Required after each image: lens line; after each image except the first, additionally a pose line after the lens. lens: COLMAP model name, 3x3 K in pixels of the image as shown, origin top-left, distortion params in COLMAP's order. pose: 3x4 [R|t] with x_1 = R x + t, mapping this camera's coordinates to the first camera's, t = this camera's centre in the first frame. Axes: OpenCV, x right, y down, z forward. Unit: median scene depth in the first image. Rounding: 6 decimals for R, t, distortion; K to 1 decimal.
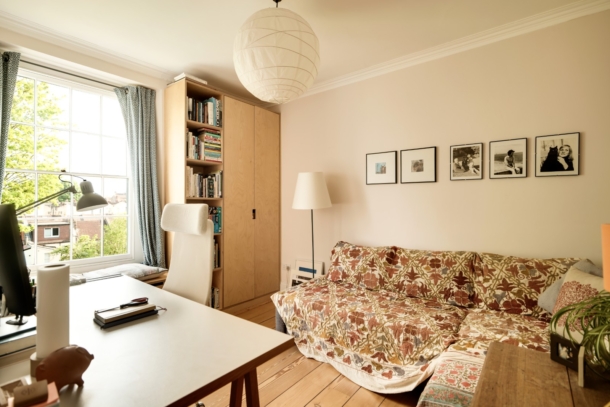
lens RADIAL K [[294.3, 0, 307.3], [0, 294.3, 196.4], [0, 0, 1]] dist [0.000119, 0.000113]
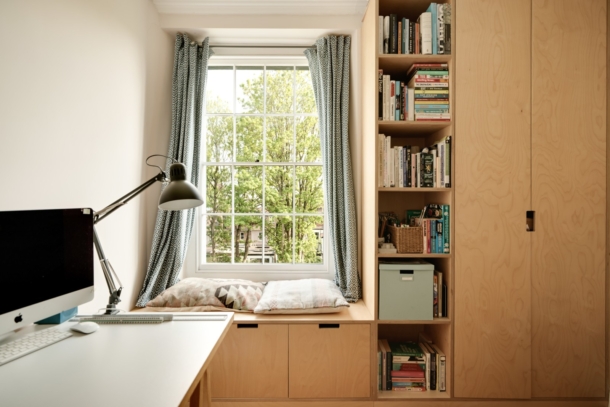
lens RADIAL K [[282.1, 0, 300.9], [0, 282.1, 191.6], [0, 0, 1]] dist [-0.000073, 0.000030]
pose [[0.617584, 0.003629, -0.786496, -0.059595], [0.012775, 0.999811, 0.014645, 0.000901], [0.786401, -0.019092, 0.617421, 0.492378]]
